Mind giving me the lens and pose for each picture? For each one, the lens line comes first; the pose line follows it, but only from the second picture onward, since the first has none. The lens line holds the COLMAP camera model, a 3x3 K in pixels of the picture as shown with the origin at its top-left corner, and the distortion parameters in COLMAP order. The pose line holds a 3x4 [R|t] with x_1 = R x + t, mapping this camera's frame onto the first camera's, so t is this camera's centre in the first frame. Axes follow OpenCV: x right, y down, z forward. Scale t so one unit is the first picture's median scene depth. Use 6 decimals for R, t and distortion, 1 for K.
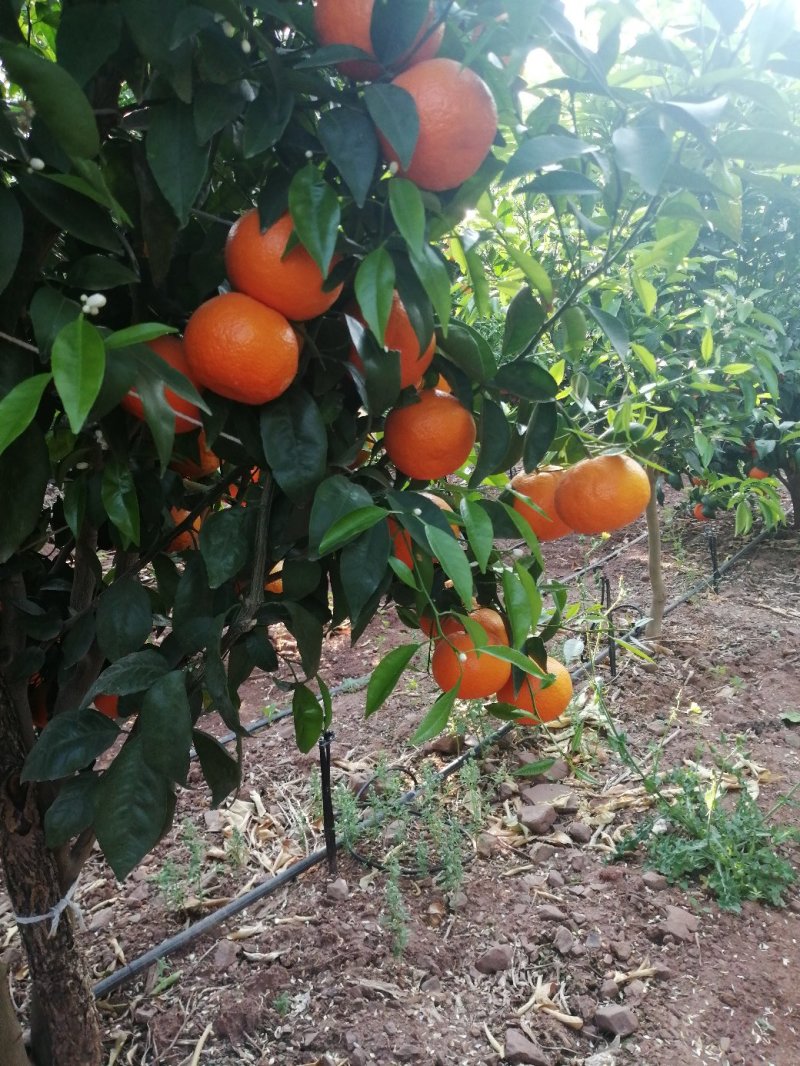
lens RADIAL K [[891.8, 0, 348.1], [0, 891.8, 548.5], [0, 0, 1]] dist [-0.001463, -0.001464]
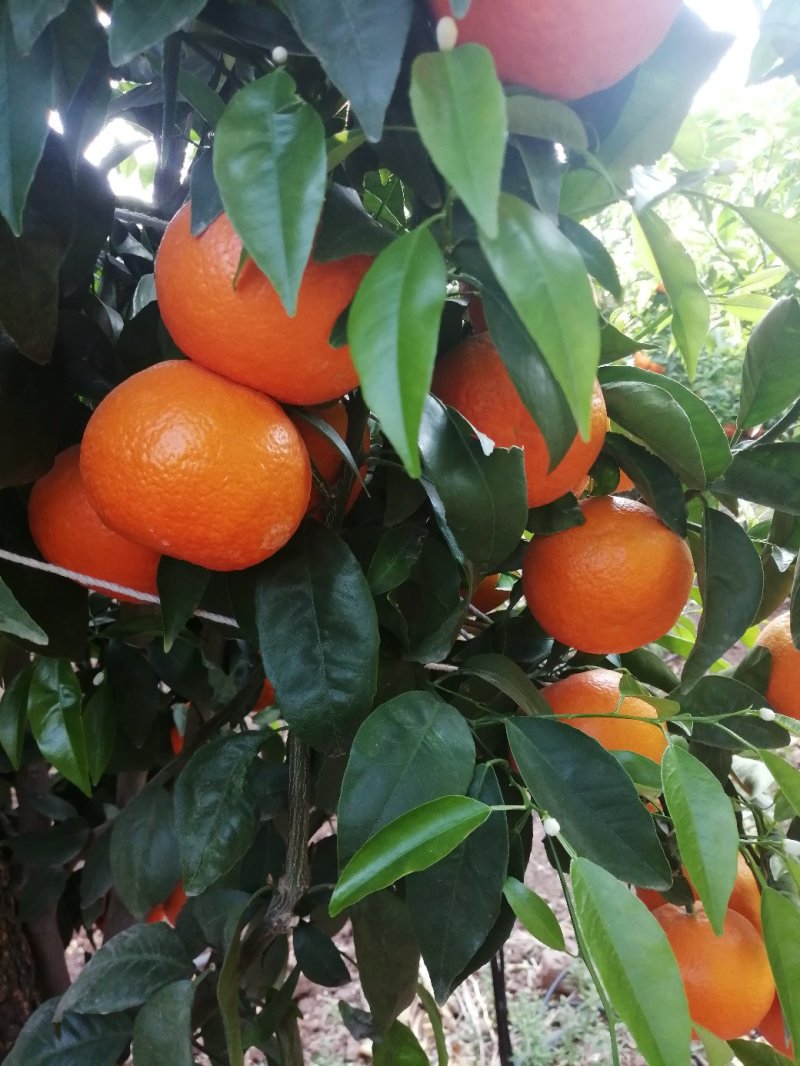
lens RADIAL K [[891.8, 0, 348.1], [0, 891.8, 548.5], [0, 0, 1]] dist [-0.001463, -0.001464]
pose [[0.971200, -0.031222, -0.236210, 0.072697], [0.017909, 0.998139, -0.058299, -0.125911], [0.237590, 0.052390, 0.969952, 0.454406]]
